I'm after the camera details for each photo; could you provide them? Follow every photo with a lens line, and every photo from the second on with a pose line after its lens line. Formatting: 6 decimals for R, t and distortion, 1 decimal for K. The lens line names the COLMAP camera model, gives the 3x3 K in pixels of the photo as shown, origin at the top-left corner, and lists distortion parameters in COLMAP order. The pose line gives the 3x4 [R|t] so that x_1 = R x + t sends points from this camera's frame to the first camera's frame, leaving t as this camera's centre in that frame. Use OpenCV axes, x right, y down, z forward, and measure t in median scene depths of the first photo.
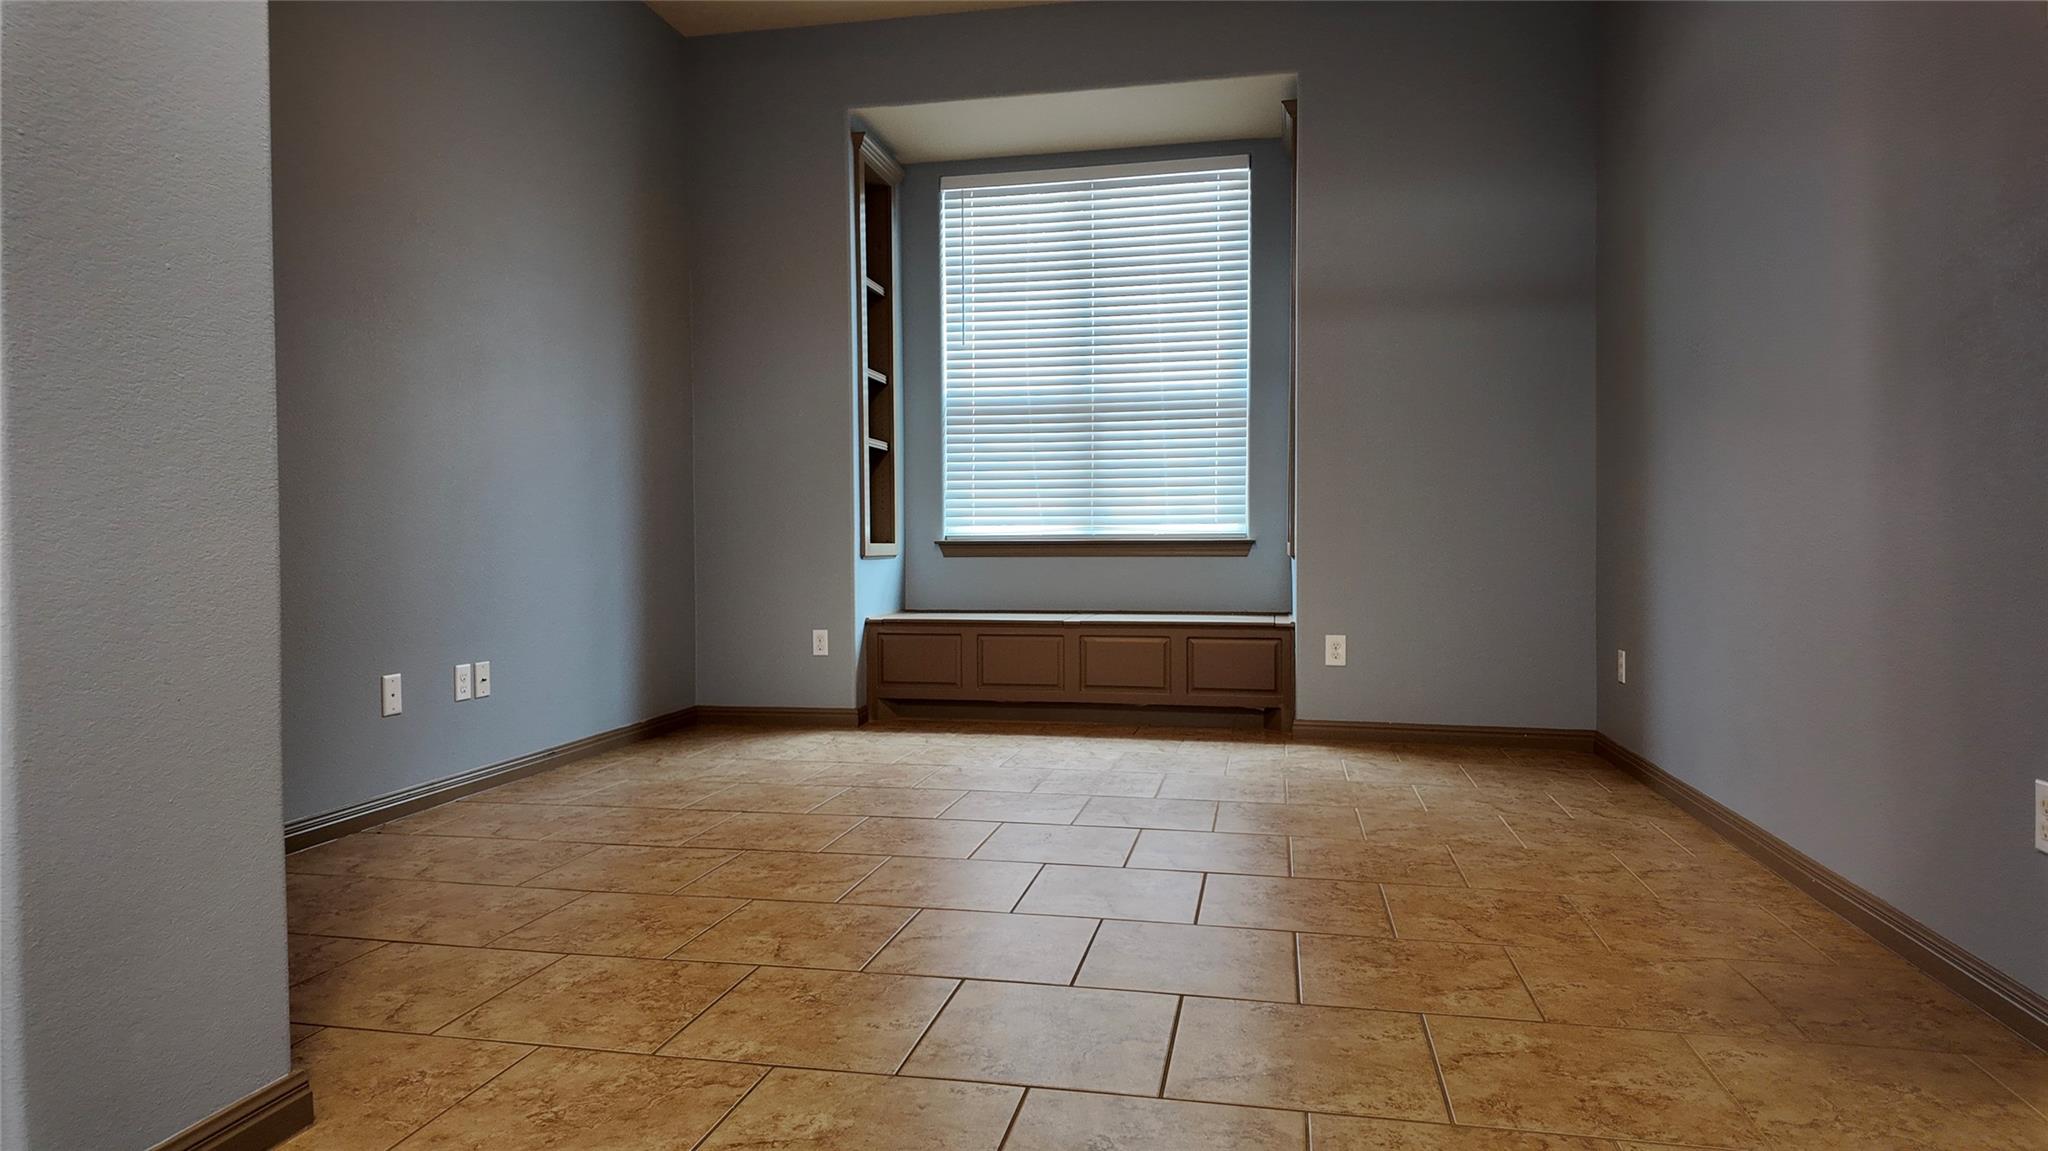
lens RADIAL K [[1190.0, 0, 1027.2], [0, 1190.0, 575.1], [0, 0, 1]] dist [0.038660, -0.032325]
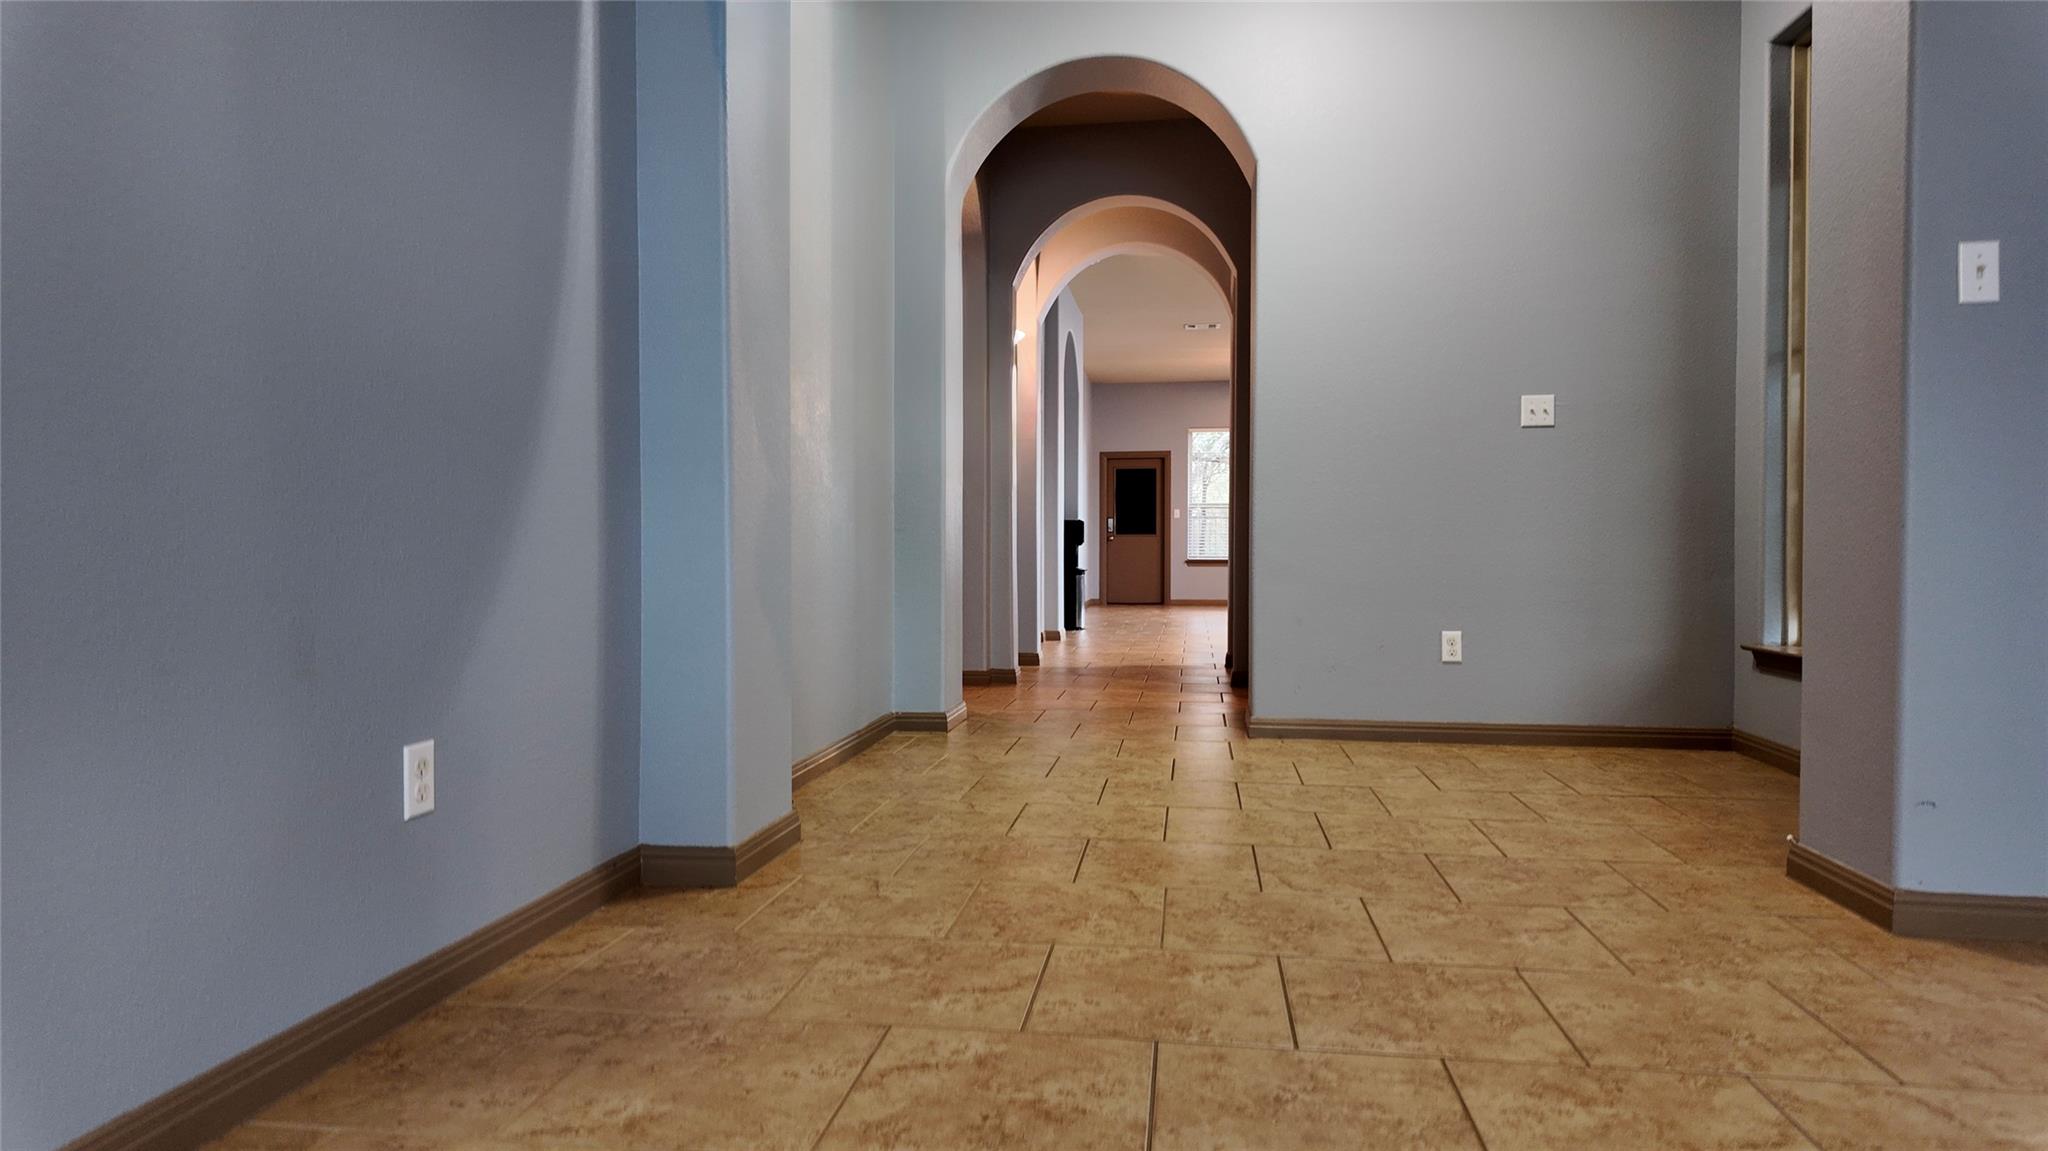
lens RADIAL K [[1190.0, 0, 1024.2], [0, 1190.0, 560.8], [0, 0, 1]] dist [0.038660, -0.032325]
pose [[-0.997774, 0.004787, -0.066507, 0.390613], [0.002459, 0.999383, 0.035041, -0.010472], [0.066634, 0.034800, -0.997170, 1.901330]]
